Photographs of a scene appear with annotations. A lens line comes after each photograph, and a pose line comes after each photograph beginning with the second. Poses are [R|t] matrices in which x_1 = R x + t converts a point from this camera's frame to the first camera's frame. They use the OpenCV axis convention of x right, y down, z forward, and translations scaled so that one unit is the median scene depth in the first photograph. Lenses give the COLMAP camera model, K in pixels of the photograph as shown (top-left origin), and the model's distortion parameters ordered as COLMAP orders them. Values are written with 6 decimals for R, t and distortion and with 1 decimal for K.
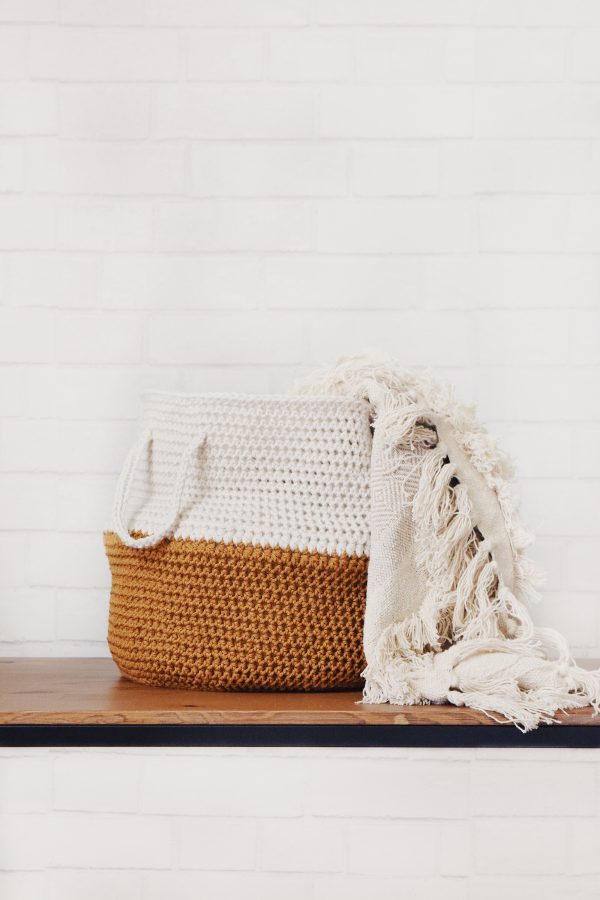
lens RADIAL K [[1950.1, 0, 299.7], [0, 1950.1, 449.5], [0, 0, 1]] dist [0.056332, 0.000000]
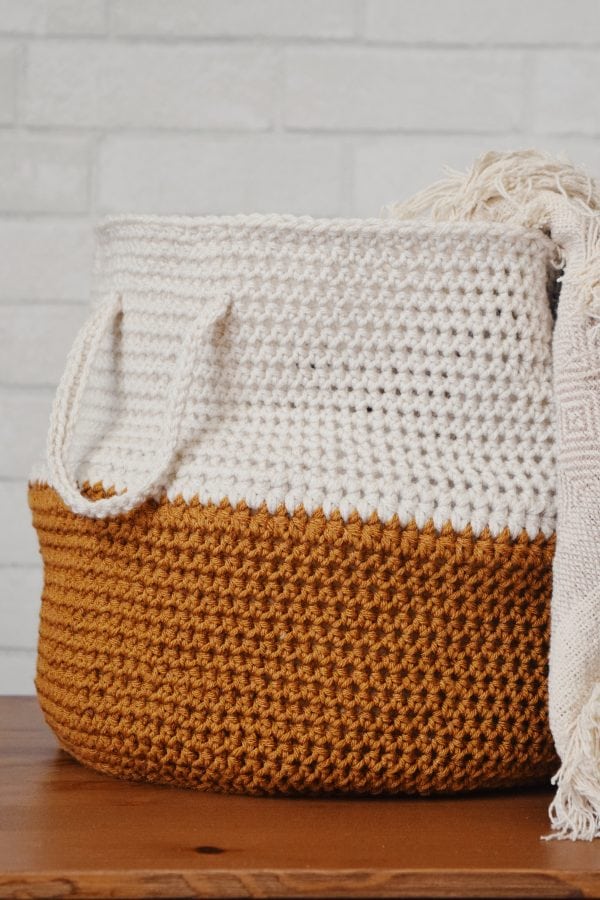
lens RADIAL K [[1950.1, 0, 300.7], [0, 1950.1, 450.9], [0, 0, 1]] dist [0.056332, 0.000000]
pose [[0.999141, 0.006885, 0.040852, -0.050688], [-0.008212, 0.999441, 0.032407, 0.015892], [-0.040606, -0.032714, 0.998640, 0.488709]]
